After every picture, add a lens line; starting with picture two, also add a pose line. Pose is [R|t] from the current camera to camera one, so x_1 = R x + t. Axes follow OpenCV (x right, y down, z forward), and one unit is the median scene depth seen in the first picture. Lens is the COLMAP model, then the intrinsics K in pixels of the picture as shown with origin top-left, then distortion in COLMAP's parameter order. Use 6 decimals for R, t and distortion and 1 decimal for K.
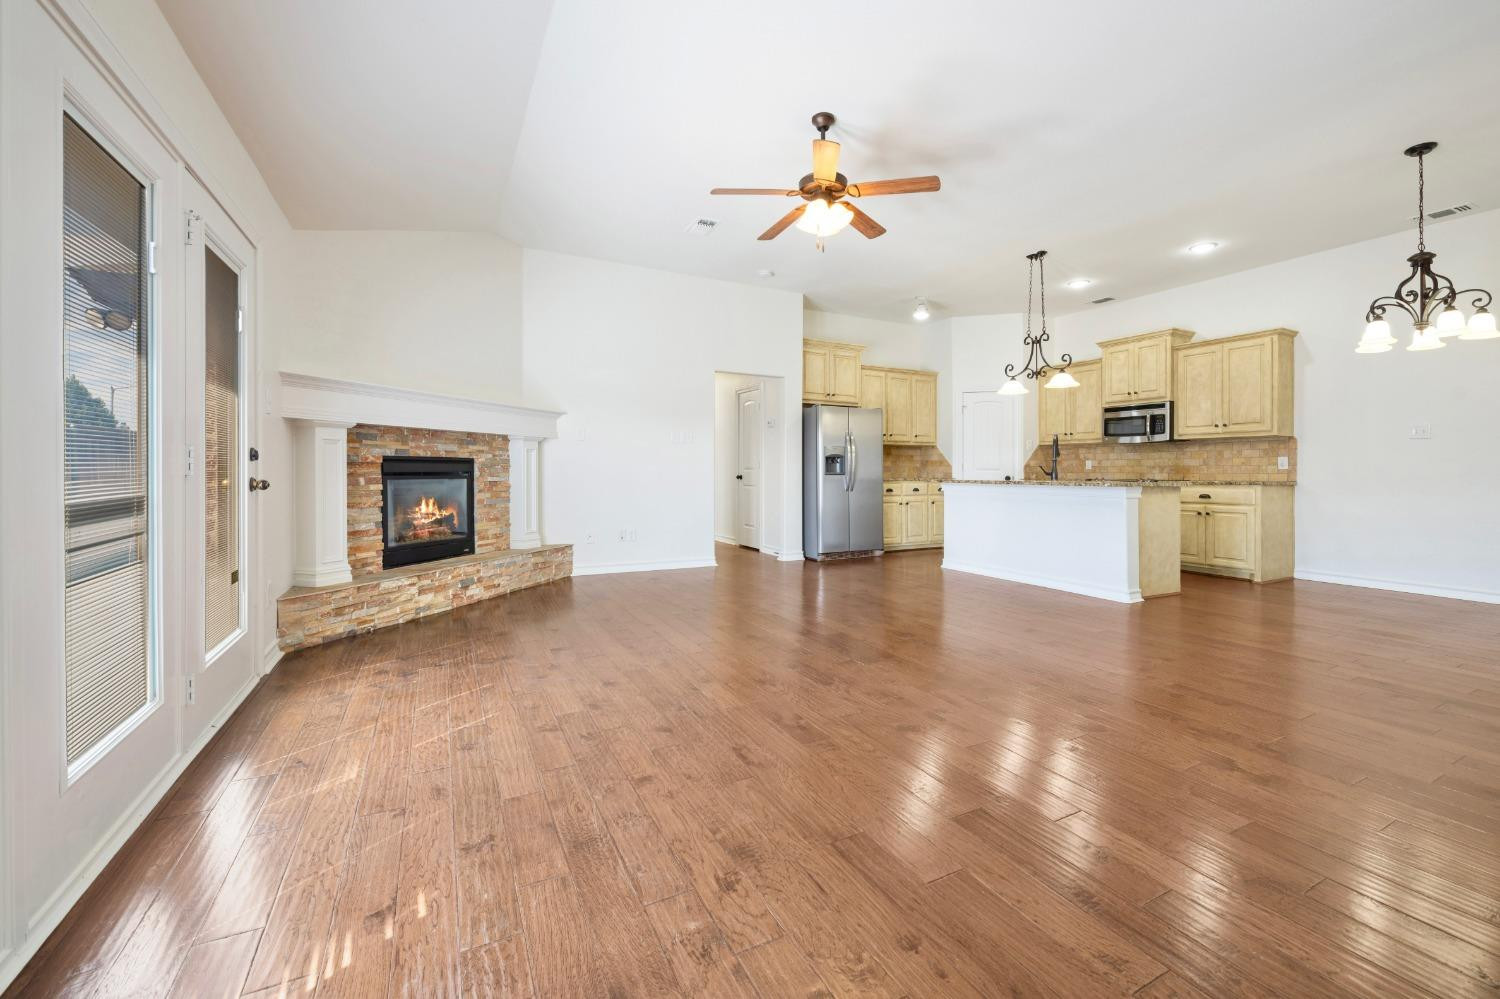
lens RADIAL K [[630.3, 0, 756.2], [0, 630.3, 465.3], [0, 0, 1]] dist [-0.000398, -0.000001]
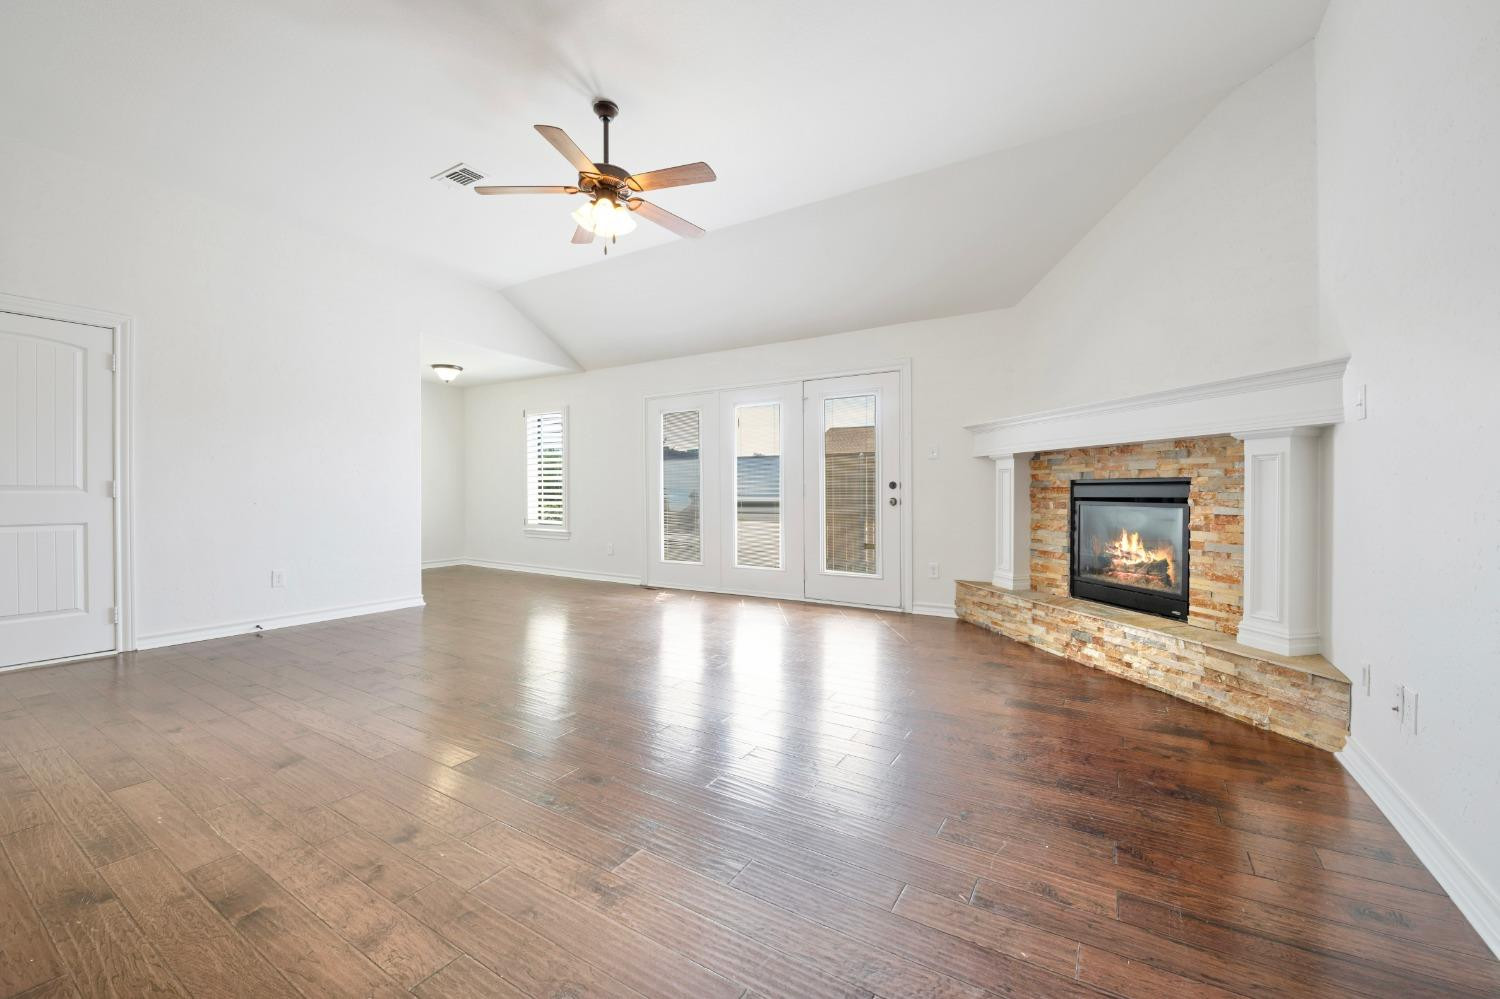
lens RADIAL K [[602.1, 0, 750.0], [0, 602.1, 499.5], [0, 0, 1]] dist [0.000255, 0.000181]
pose [[-0.855940, 0.000375, -0.517076, 0.169986], [-0.001834, 0.999991, 0.003762, 0.006674], [0.517073, 0.004169, -0.855931, 0.831822]]
